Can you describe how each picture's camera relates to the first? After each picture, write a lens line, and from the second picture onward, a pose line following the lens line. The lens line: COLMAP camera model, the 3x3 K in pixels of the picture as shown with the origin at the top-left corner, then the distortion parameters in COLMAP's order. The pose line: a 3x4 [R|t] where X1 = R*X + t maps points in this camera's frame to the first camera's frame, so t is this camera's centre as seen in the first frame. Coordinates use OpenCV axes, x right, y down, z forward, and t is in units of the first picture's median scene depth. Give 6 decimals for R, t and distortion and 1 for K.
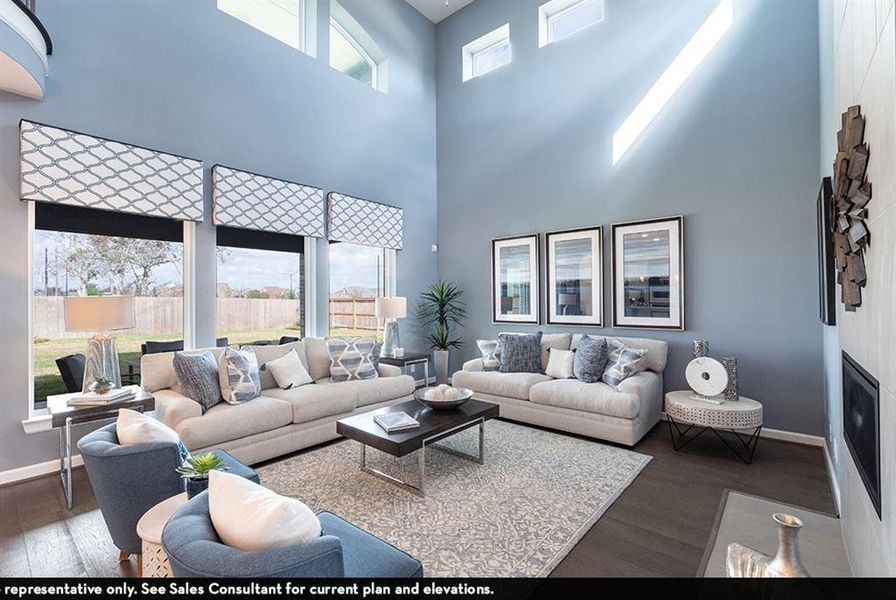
lens RADIAL K [[381.0, 0, 444.0], [0, 381.0, 296.5], [0, 0, 1]] dist [0.001180, 0.000035]
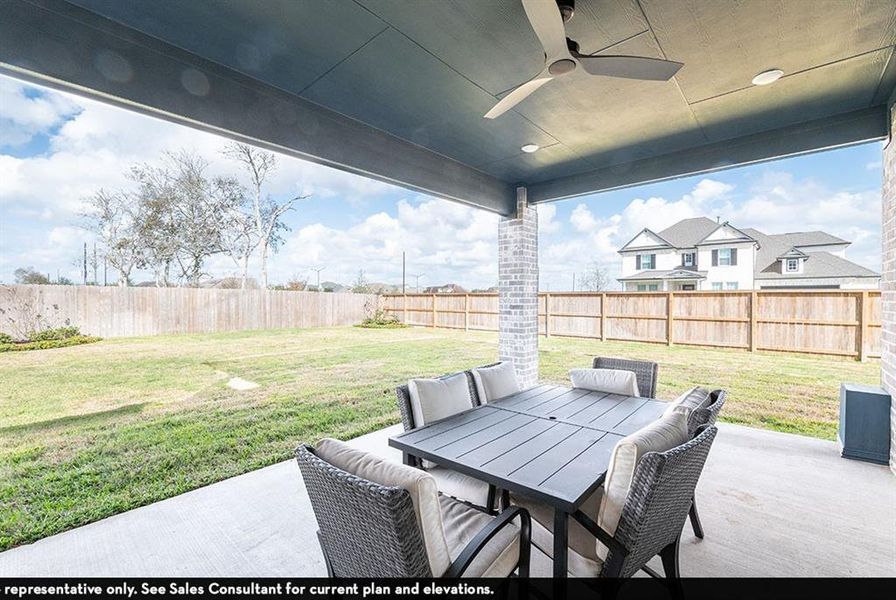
lens RADIAL K [[381.0, 0, 453.0], [0, 381.0, 300.5], [0, 0, 1]] dist [0.001180, 0.000035]
pose [[0.999240, 0.007609, -0.038221, -0.162447], [-0.006892, 0.999799, 0.018833, 0.006545], [0.038357, -0.018555, 0.999092, 0.136045]]
